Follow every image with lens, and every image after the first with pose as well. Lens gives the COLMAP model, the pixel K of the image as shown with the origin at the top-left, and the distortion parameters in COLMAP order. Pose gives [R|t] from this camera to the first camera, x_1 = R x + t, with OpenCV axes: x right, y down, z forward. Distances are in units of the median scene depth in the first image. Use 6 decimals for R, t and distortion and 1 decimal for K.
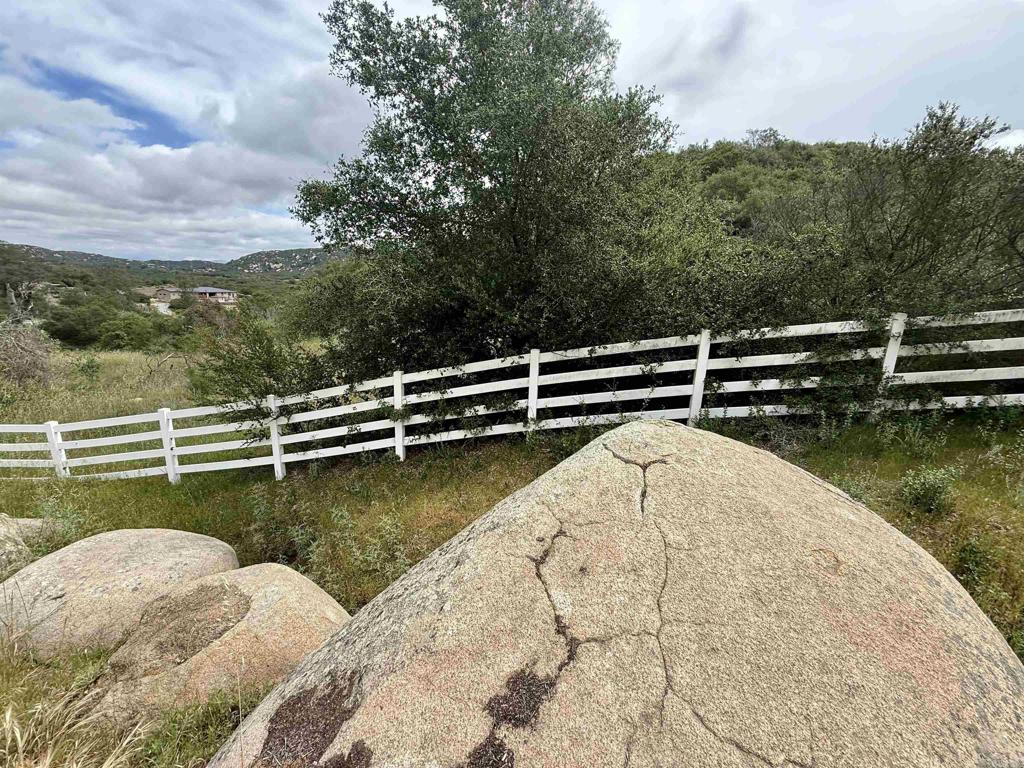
lens RADIAL K [[393.5, 0, 512.0], [0, 393.5, 384.0], [0, 0, 1]] dist [-0.001818, -0.000172]
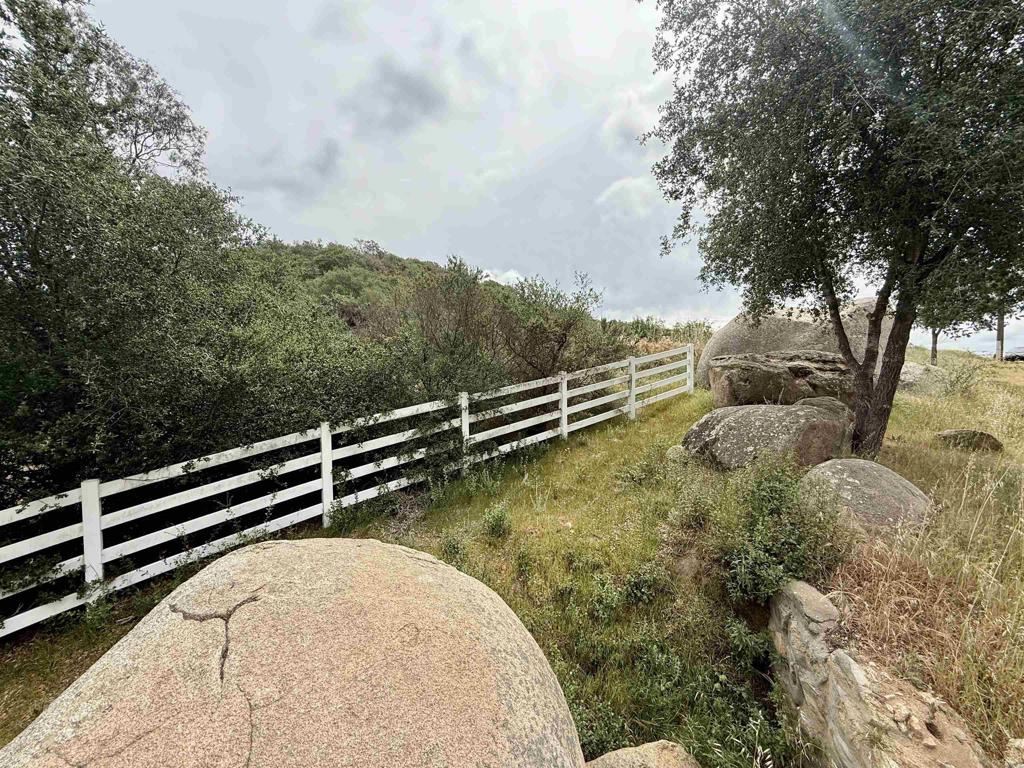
lens RADIAL K [[393.5, 0, 512.0], [0, 393.5, 384.0], [0, 0, 1]] dist [-0.001818, -0.000172]
pose [[0.689055, -0.075669, 0.720748, 0.101043], [0.207466, 0.973507, -0.096138, -0.036029], [-0.694378, 0.215775, 0.686498, -0.060351]]
